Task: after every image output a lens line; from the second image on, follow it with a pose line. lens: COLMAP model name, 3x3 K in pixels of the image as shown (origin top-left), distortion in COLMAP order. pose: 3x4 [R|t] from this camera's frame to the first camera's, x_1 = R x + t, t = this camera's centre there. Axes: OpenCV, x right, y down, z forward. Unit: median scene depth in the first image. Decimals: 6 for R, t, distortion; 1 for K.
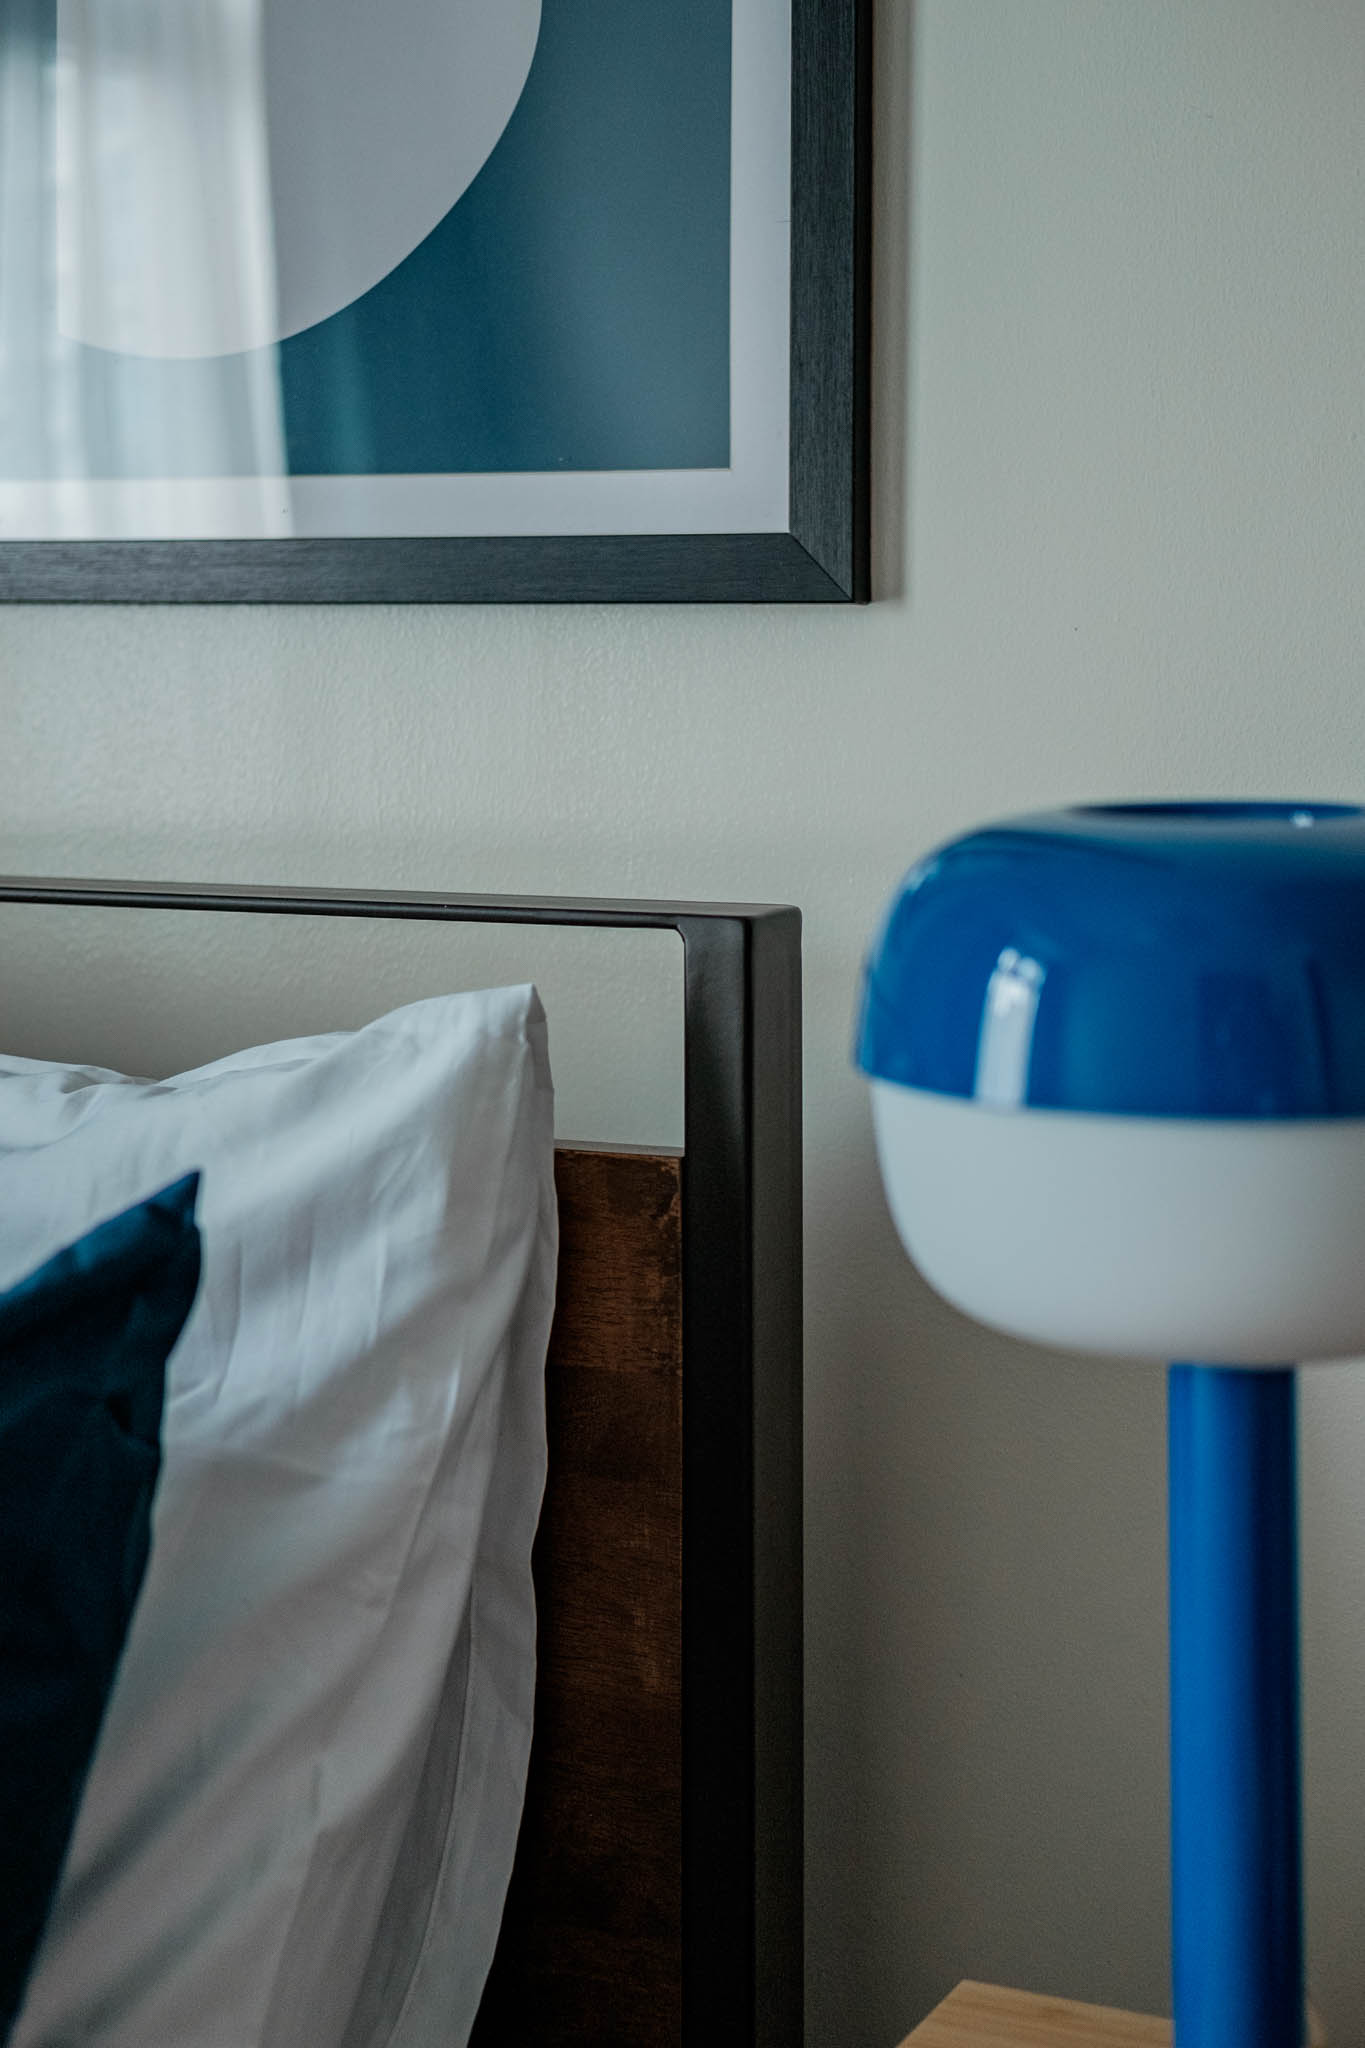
lens RADIAL K [[3352.2, 0, 686.3], [0, 3352.2, 604.8], [0, 0, 1]] dist [0.033741, -0.006801]
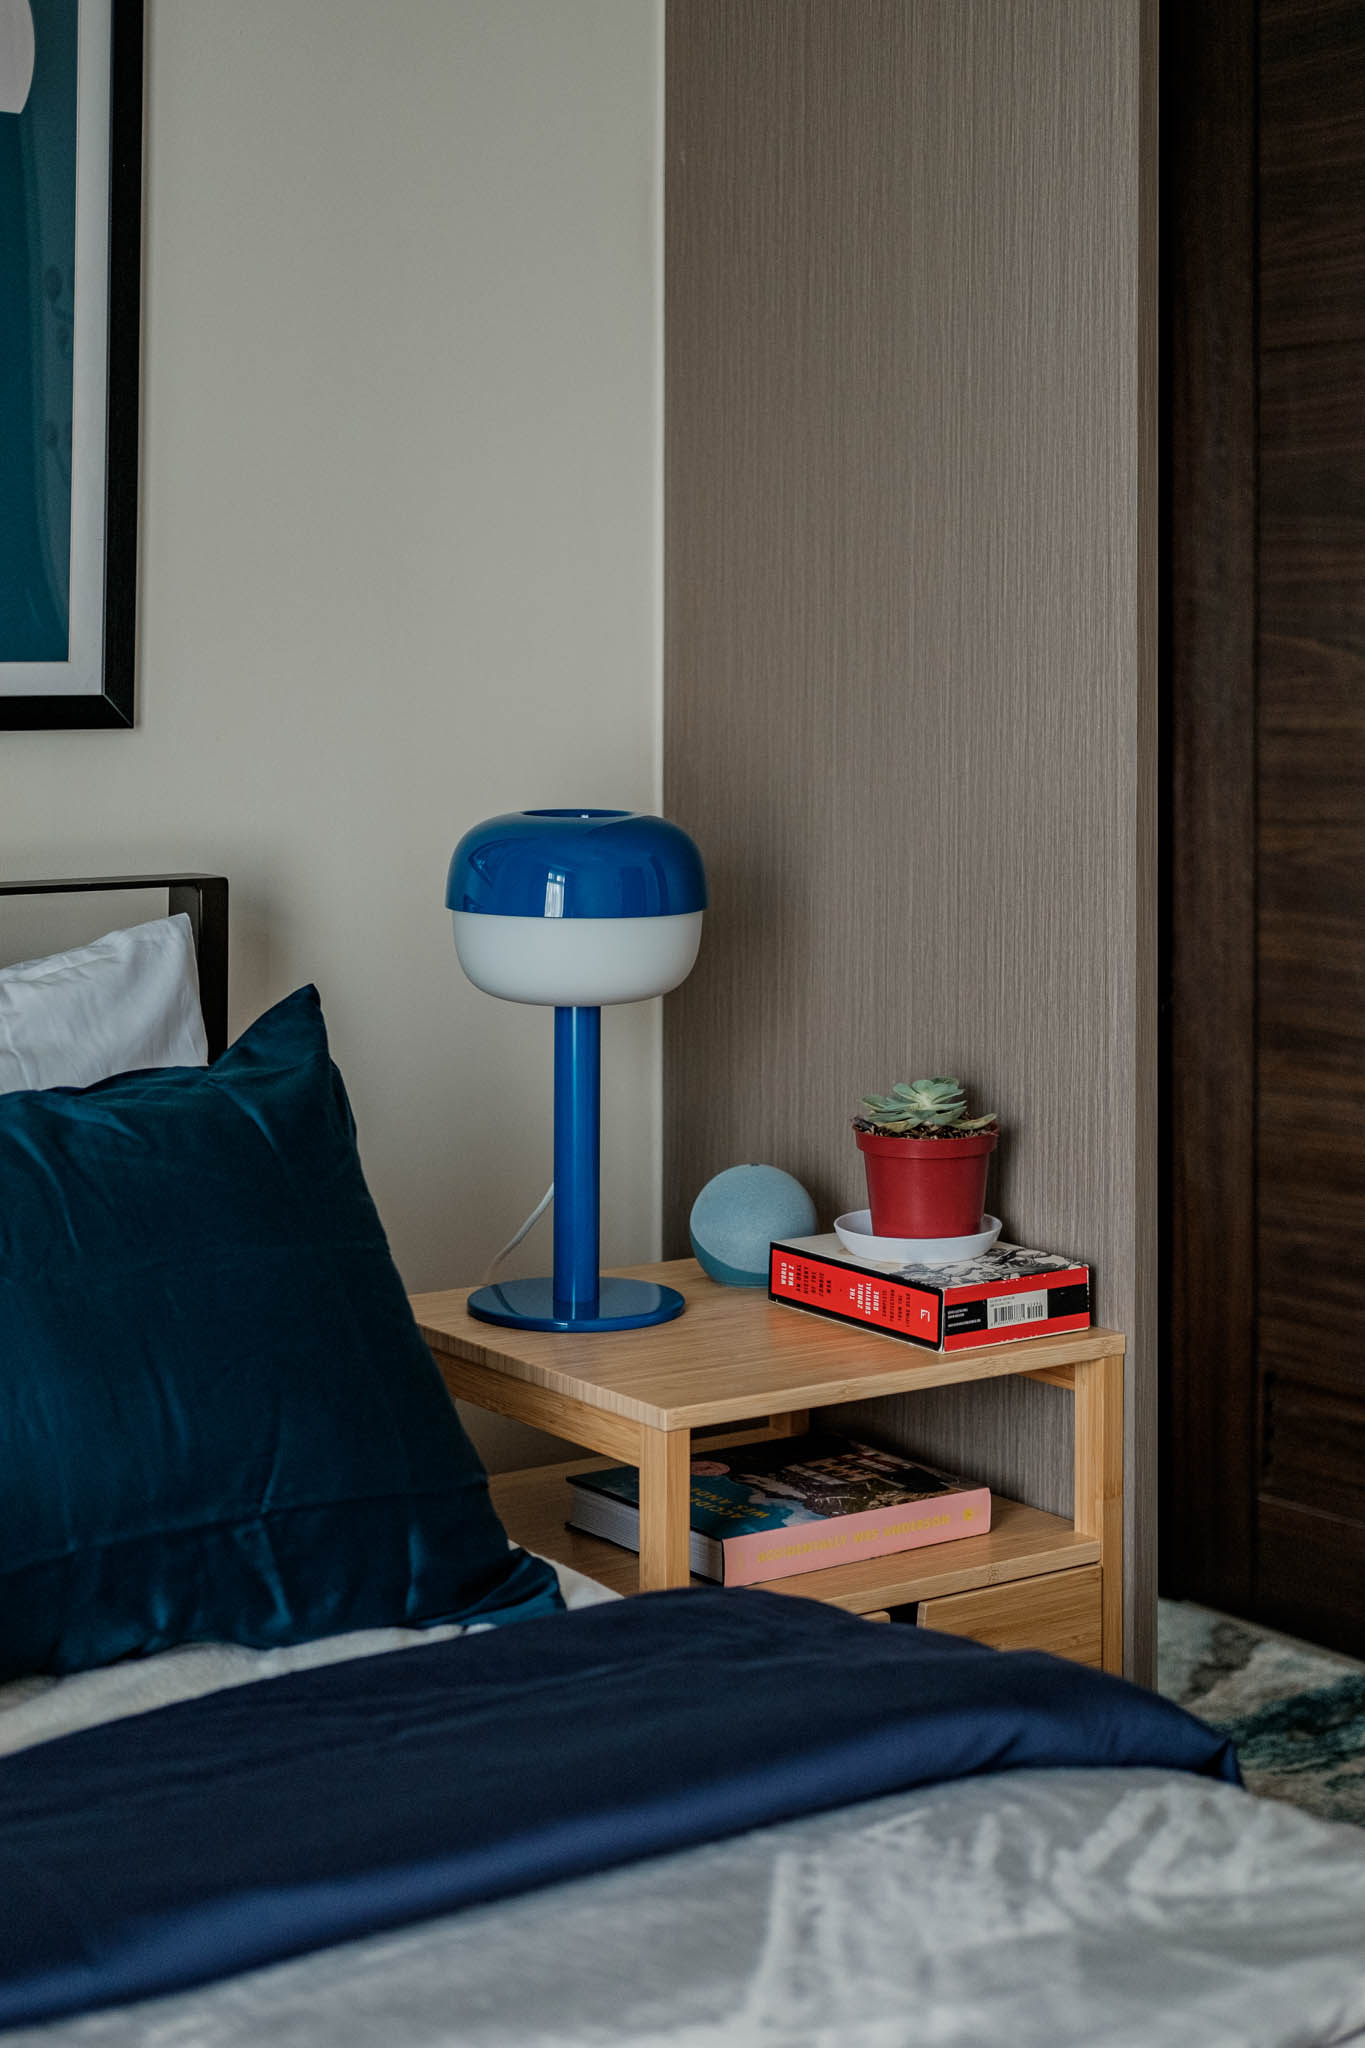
lens RADIAL K [[3280.5, 0, 682.5], [0, 3280.5, 1024.0], [0, 0, 1]] dist [0.044637, 0.067835]
pose [[0.452492, -0.107450, 0.885272, -1.812327], [-0.009153, 0.992102, 0.125096, -0.086129], [-0.891722, -0.064707, 0.447935, -0.256595]]
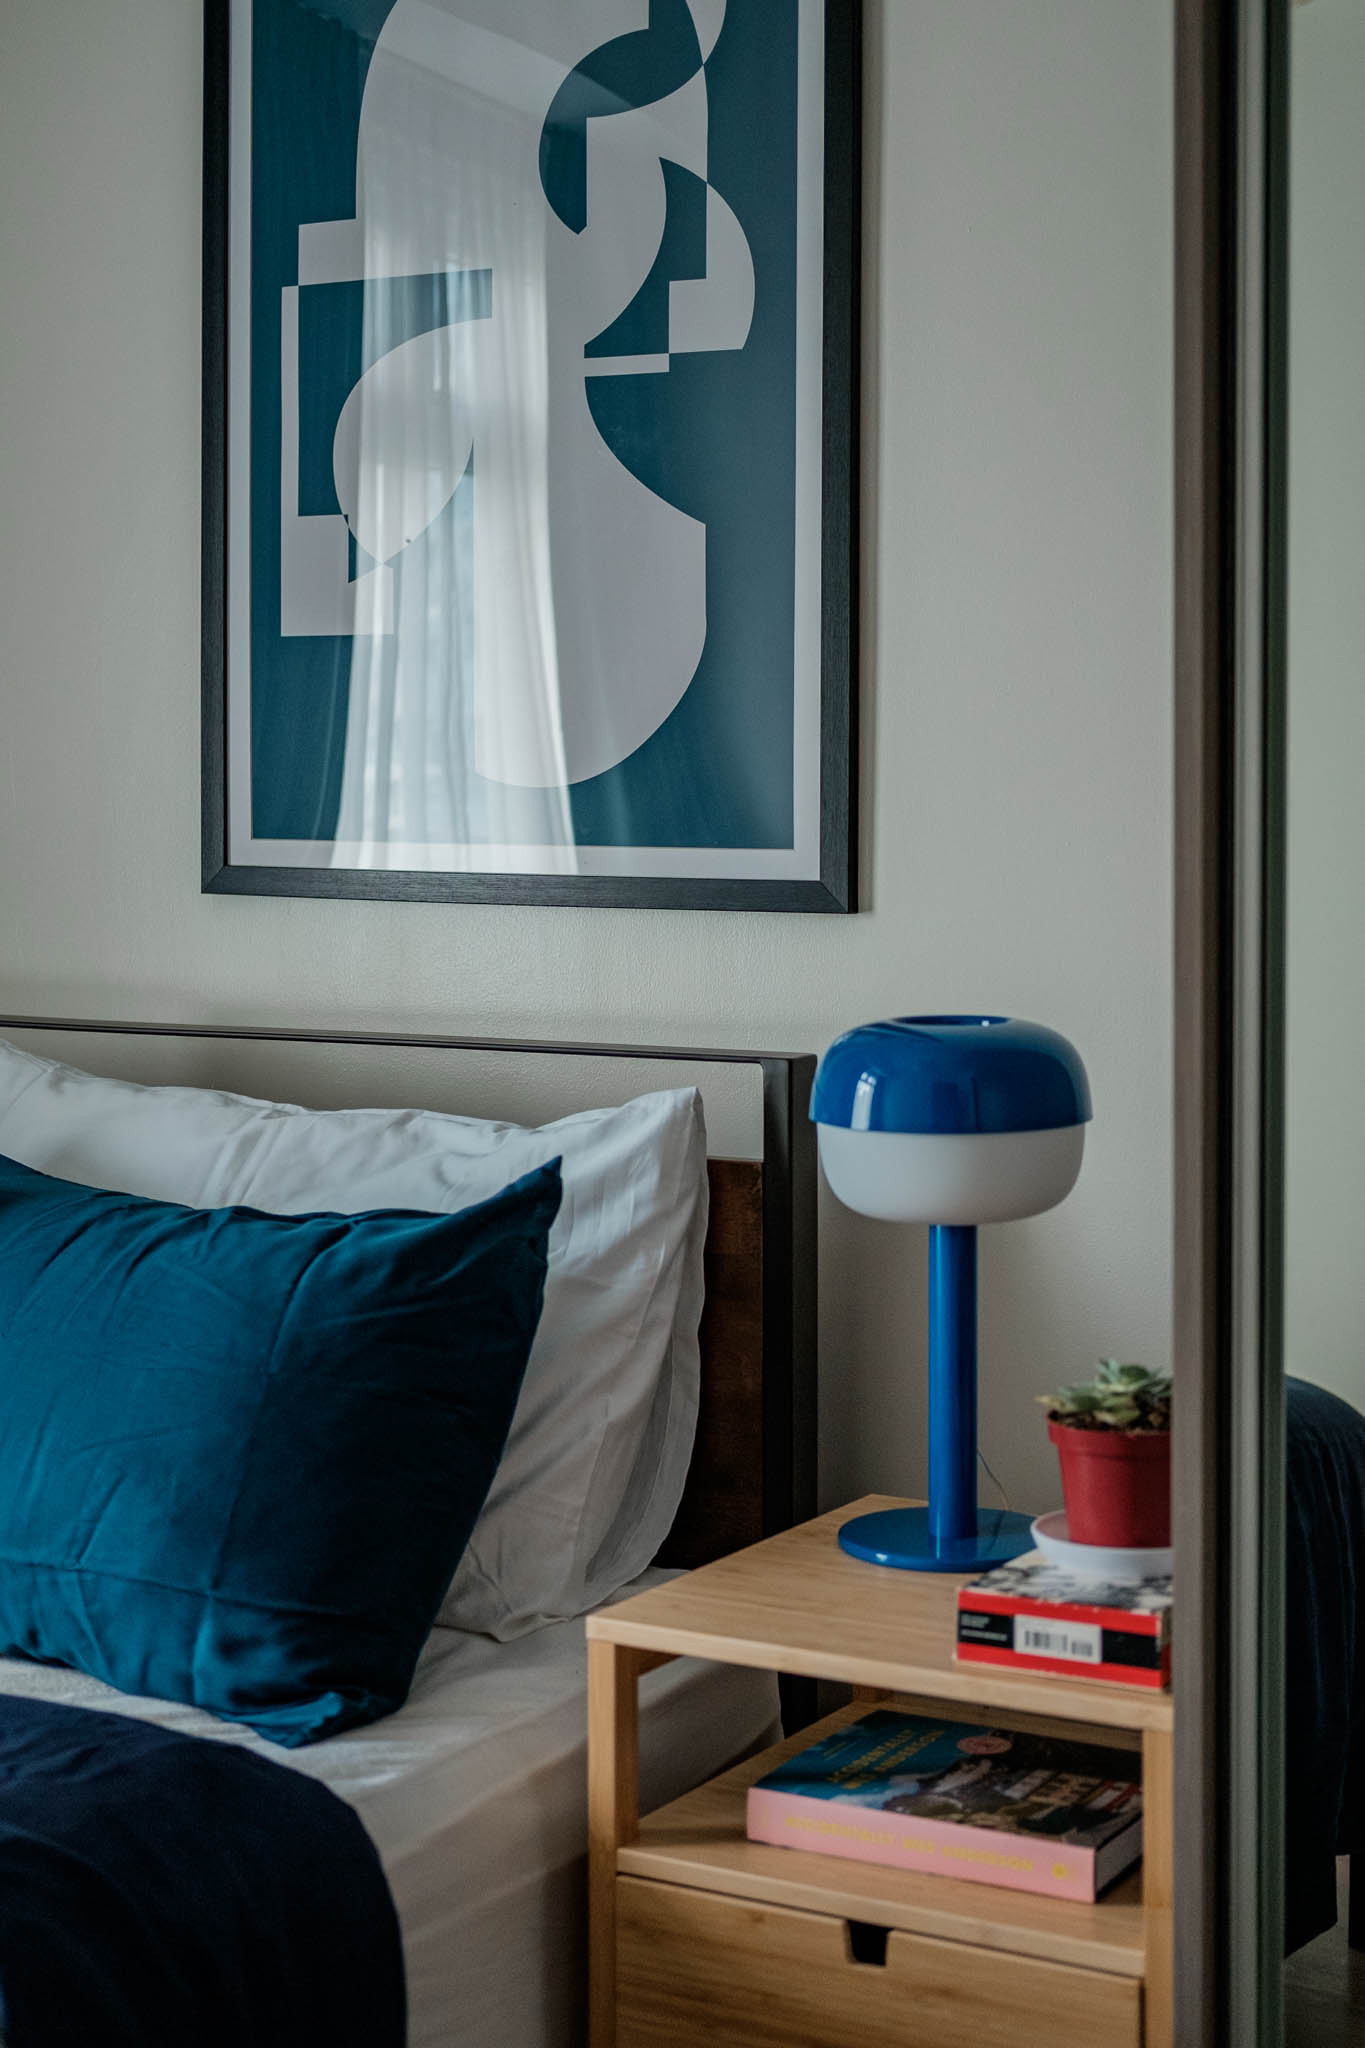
lens RADIAL K [[3588.7, 0, 682.5], [0, 3588.7, 1024.0], [0, 0, 1]] dist [0.042500, 0.146104]
pose [[0.996802, 0.004349, -0.079789, 0.144238], [0.002669, 0.996148, 0.087643, -0.149855], [0.079863, -0.087575, 0.992951, -1.482851]]
